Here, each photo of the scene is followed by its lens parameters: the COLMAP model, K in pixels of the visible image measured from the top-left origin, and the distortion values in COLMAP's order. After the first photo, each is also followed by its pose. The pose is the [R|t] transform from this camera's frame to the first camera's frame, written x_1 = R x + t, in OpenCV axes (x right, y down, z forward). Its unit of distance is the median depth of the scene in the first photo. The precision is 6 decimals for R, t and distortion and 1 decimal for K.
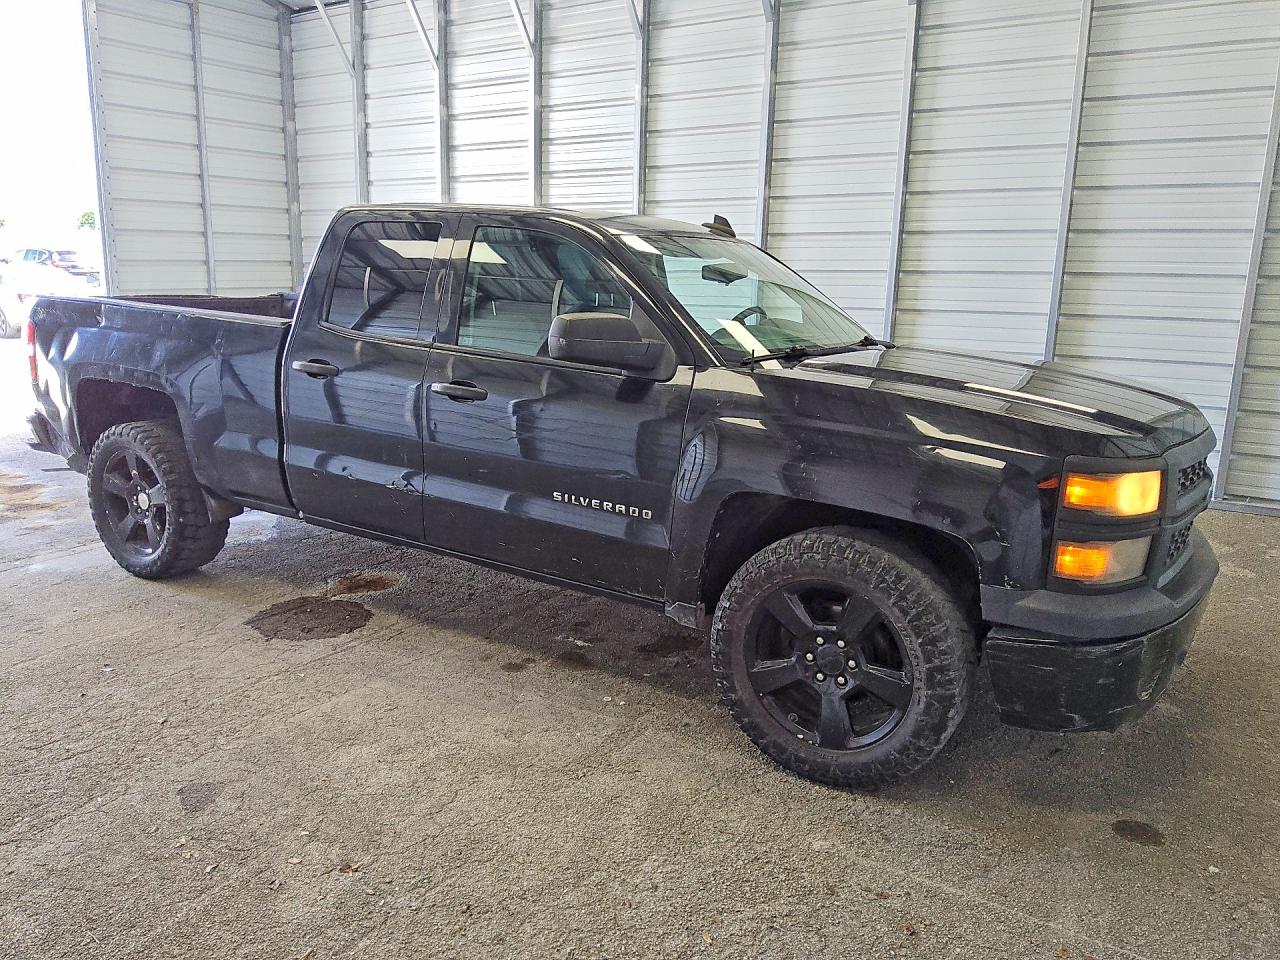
lens RADIAL K [[952.9, 0, 629.1], [0, 952.9, 476.4], [0, 0, 1]] dist [0.003141, -0.029034]
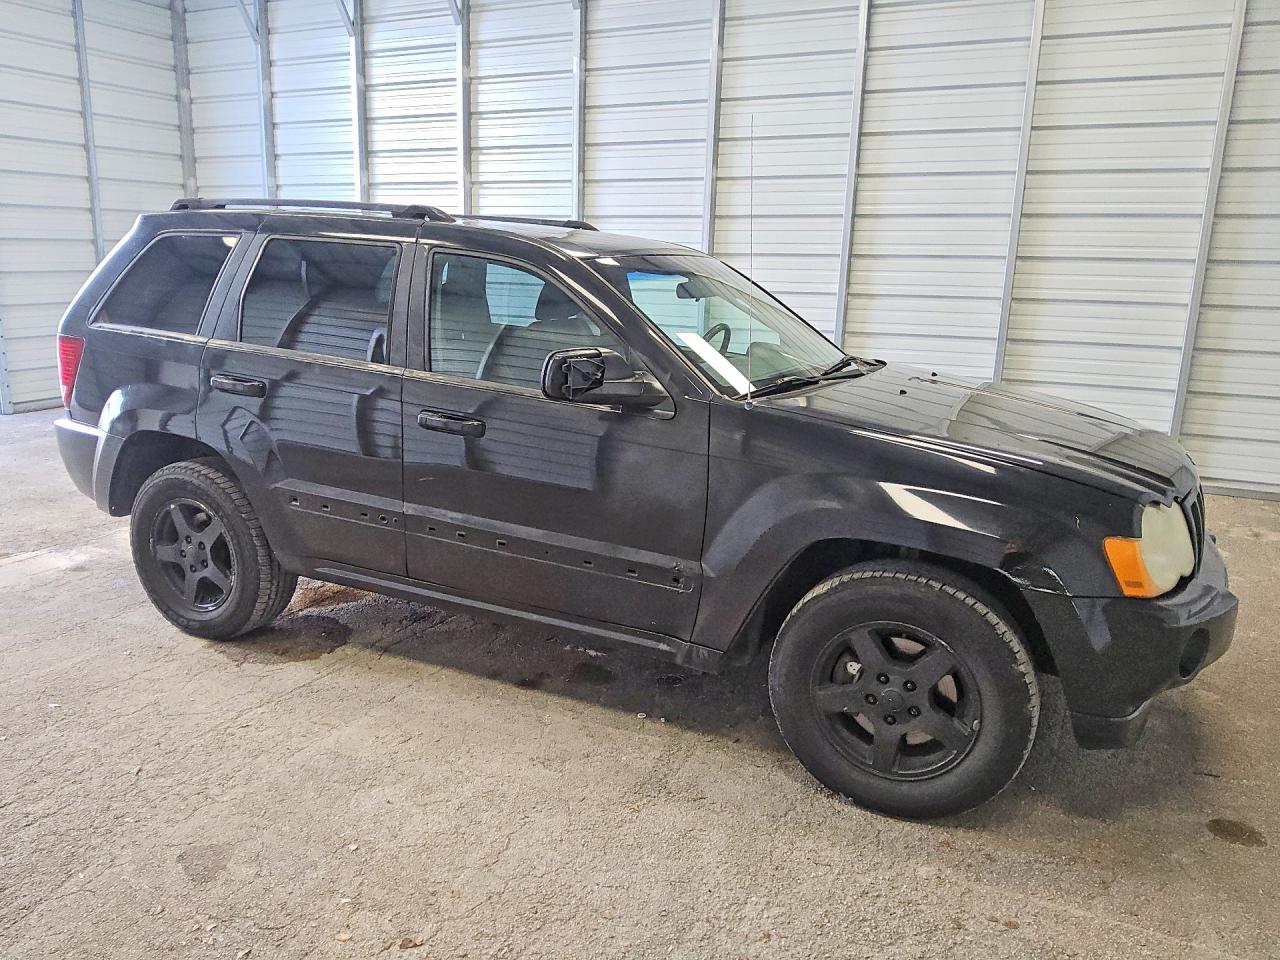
lens RADIAL K [[952.9, 0, 635.9], [0, 952.9, 478.3], [0, 0, 1]] dist [0.003141, -0.029034]
pose [[0.992272, -0.021601, 0.122188, -0.077120], [0.019829, 0.999680, 0.015700, -0.004715], [-0.122488, -0.013156, 0.992383, 0.055404]]
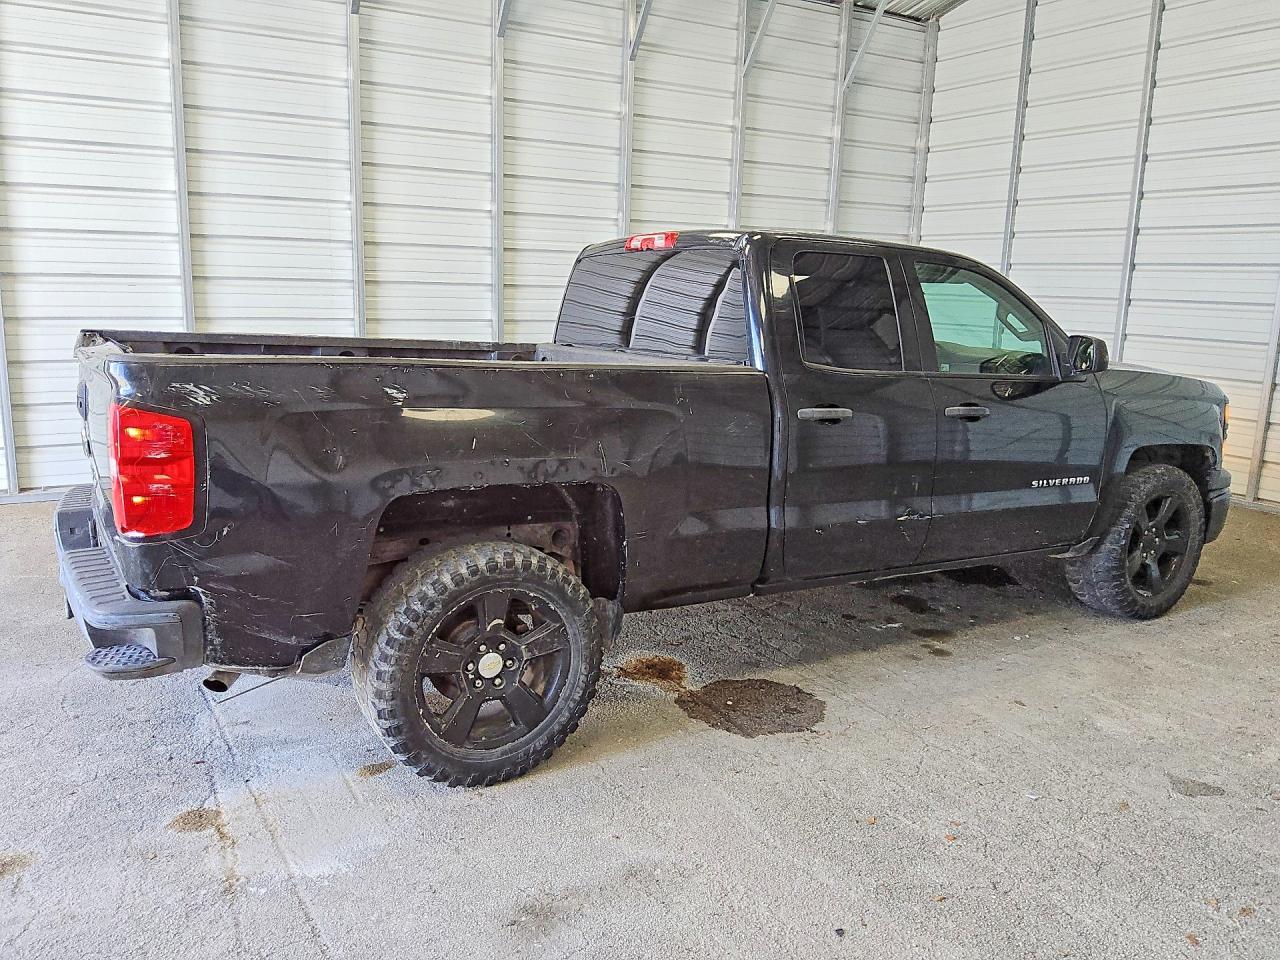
lens RADIAL K [[952.9, 0, 633.9], [0, 952.9, 483.9], [0, 0, 1]] dist [0.003141, -0.029034]
pose [[0.471931, -0.175888, 0.863912, -0.750378], [0.167953, 0.979888, 0.107752, -0.107736], [-0.865490, 0.094245, 0.491981, 0.452525]]
